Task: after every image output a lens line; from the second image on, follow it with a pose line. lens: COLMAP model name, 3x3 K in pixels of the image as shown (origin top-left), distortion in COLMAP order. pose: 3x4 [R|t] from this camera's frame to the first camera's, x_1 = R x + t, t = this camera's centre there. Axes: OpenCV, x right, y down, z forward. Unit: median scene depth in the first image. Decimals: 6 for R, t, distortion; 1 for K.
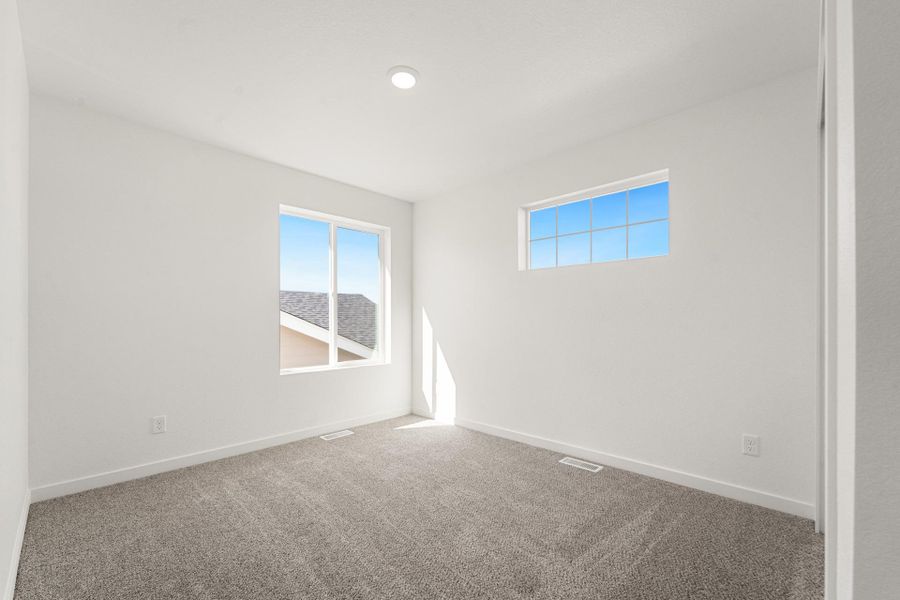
lens RADIAL K [[367.6, 0, 435.2], [0, 367.6, 319.5], [0, 0, 1]] dist [0.001876, 0.000711]
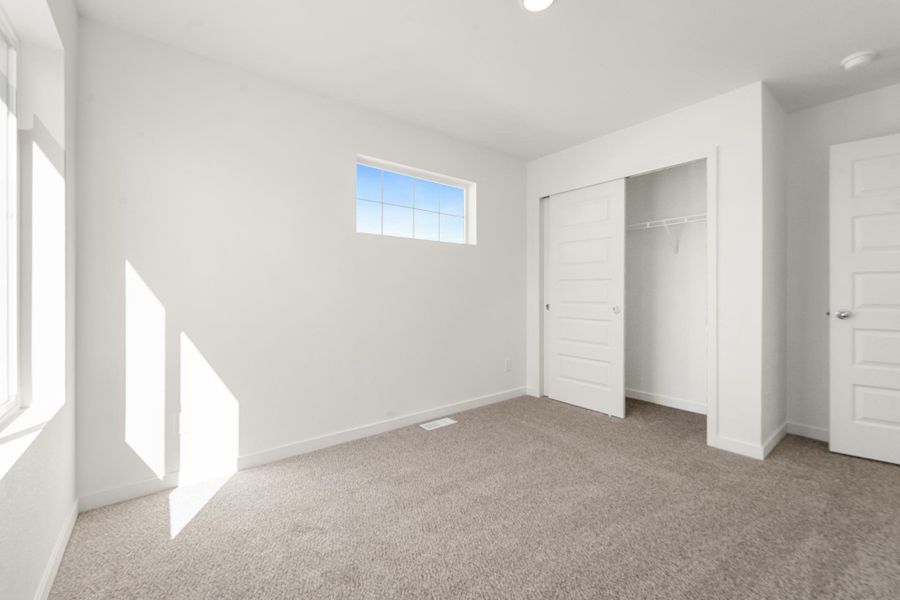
lens RADIAL K [[367.6, 0, 453.4], [0, 367.6, 297.4], [0, 0, 1]] dist [0.001876, 0.000711]
pose [[0.105574, -0.001853, 0.994410, -0.580880], [0.002662, 0.999995, 0.001581, 0.014114], [-0.994408, 0.002480, 0.105578, 0.709633]]
